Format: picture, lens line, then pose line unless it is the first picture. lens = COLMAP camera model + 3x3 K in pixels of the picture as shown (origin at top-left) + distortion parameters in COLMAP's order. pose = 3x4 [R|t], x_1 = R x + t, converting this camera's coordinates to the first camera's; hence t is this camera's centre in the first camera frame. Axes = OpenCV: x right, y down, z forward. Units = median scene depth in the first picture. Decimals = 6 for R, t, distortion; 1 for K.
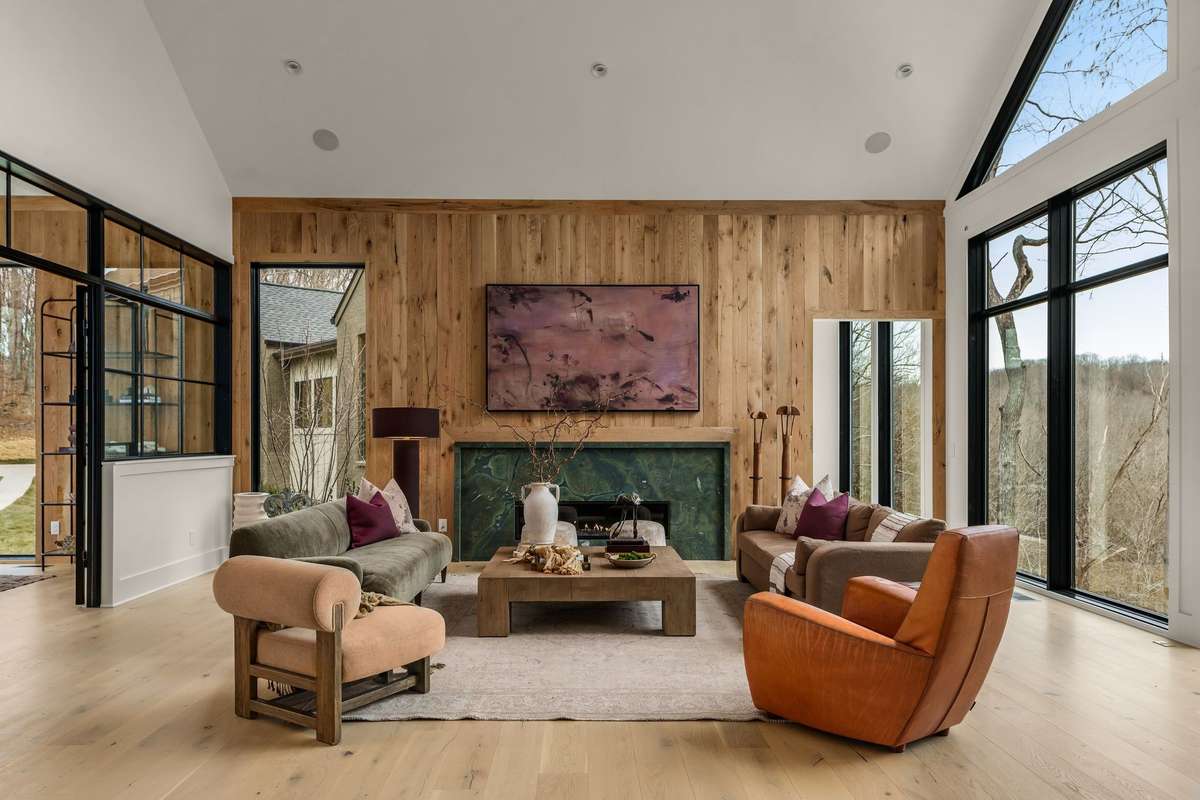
lens RADIAL K [[799.0, 0, 568.8], [0, 799.0, 433.8], [0, 0, 1]] dist [0.004950, -0.029369]
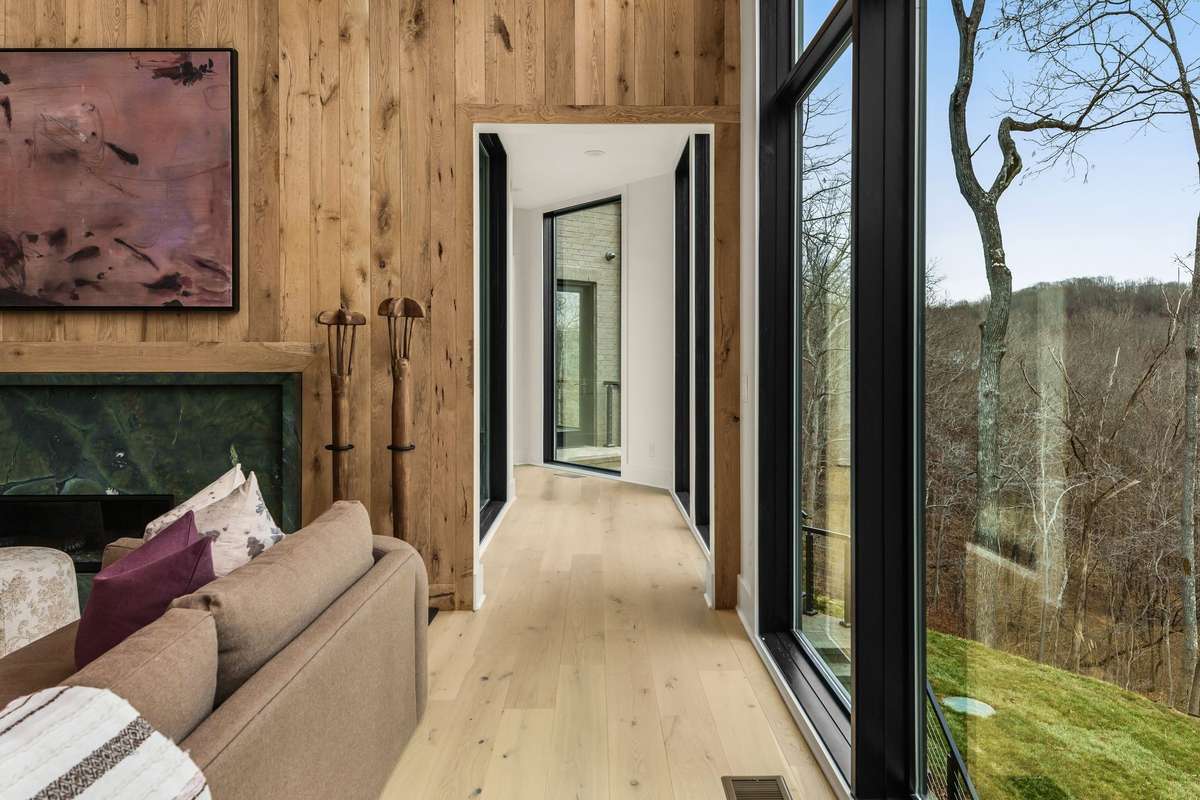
lens RADIAL K [[784.9, 0, 613.7], [0, 784.9, 361.1], [0, 0, 1]] dist [0.019399, -0.018697]
pose [[0.999798, -0.001406, 0.020038, 0.383185], [0.001313, 0.999988, 0.004646, 0.001388], [-0.020045, -0.004619, 0.999788, 0.512942]]
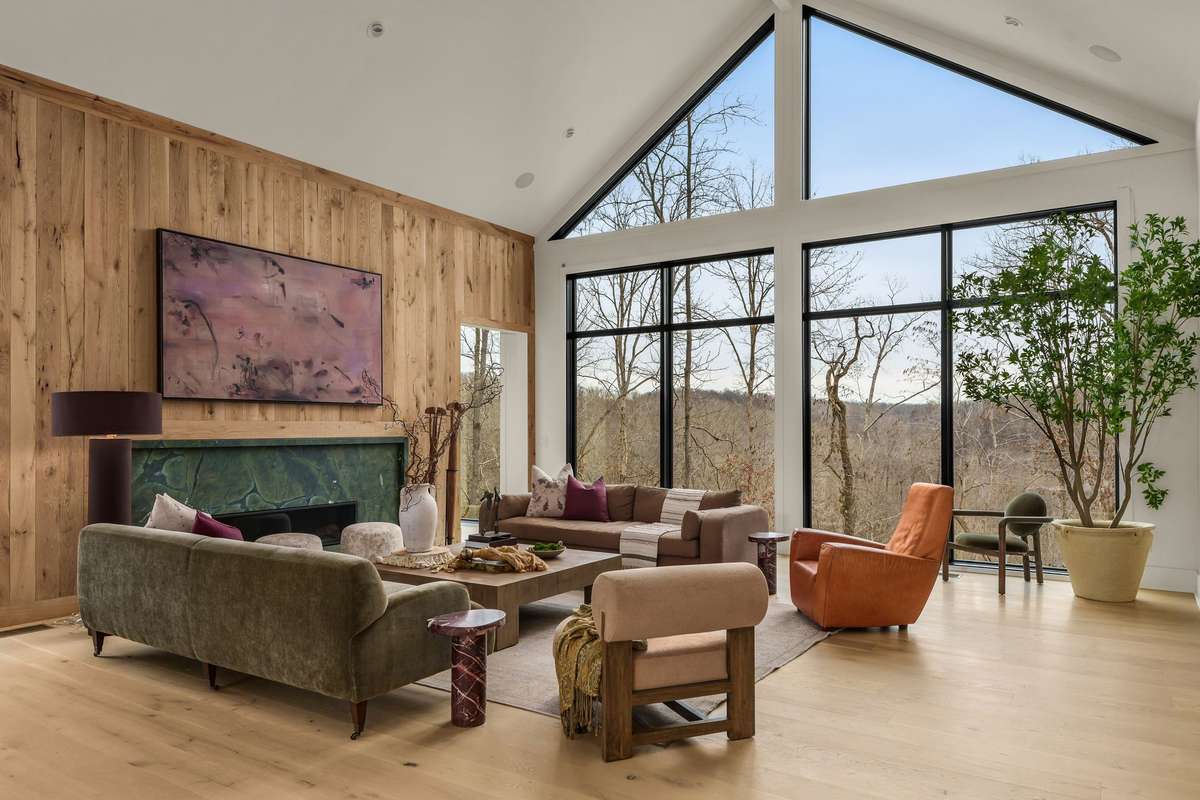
lens RADIAL K [[799.0, 0, 604.5], [0, 799.0, 425.0], [0, 0, 1]] dist [0.004950, -0.029369]
pose [[0.542607, 0.001587, 0.839985, -0.500734], [-0.000702, 0.999999, -0.001435, -0.003139], [-0.839986, 0.000189, 0.542608, 0.248066]]
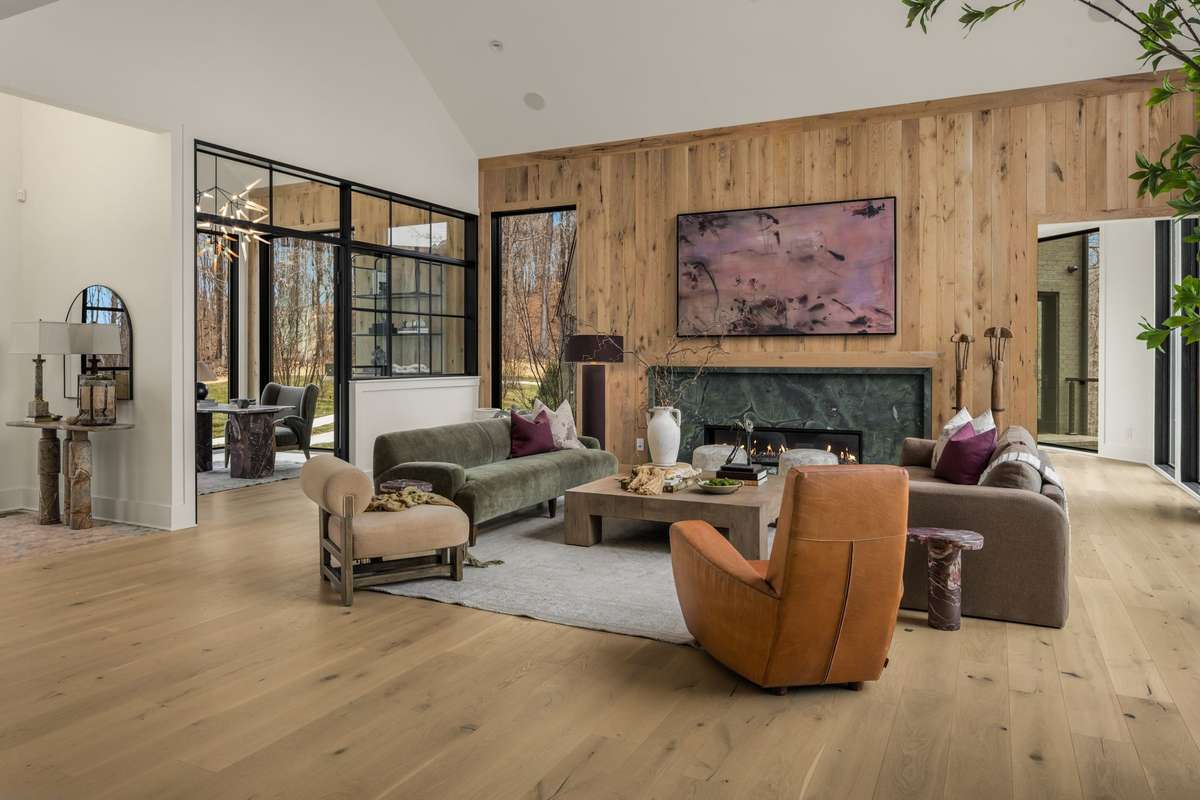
lens RADIAL K [[799.0, 0, 587.0], [0, 799.0, 357.3], [0, 0, 1]] dist [0.004950, -0.029369]
pose [[0.890799, -0.000168, -0.454398, 0.263686], [0.001444, 0.999996, 0.002461, -0.004279], [0.454396, -0.002848, 0.890795, 0.018290]]
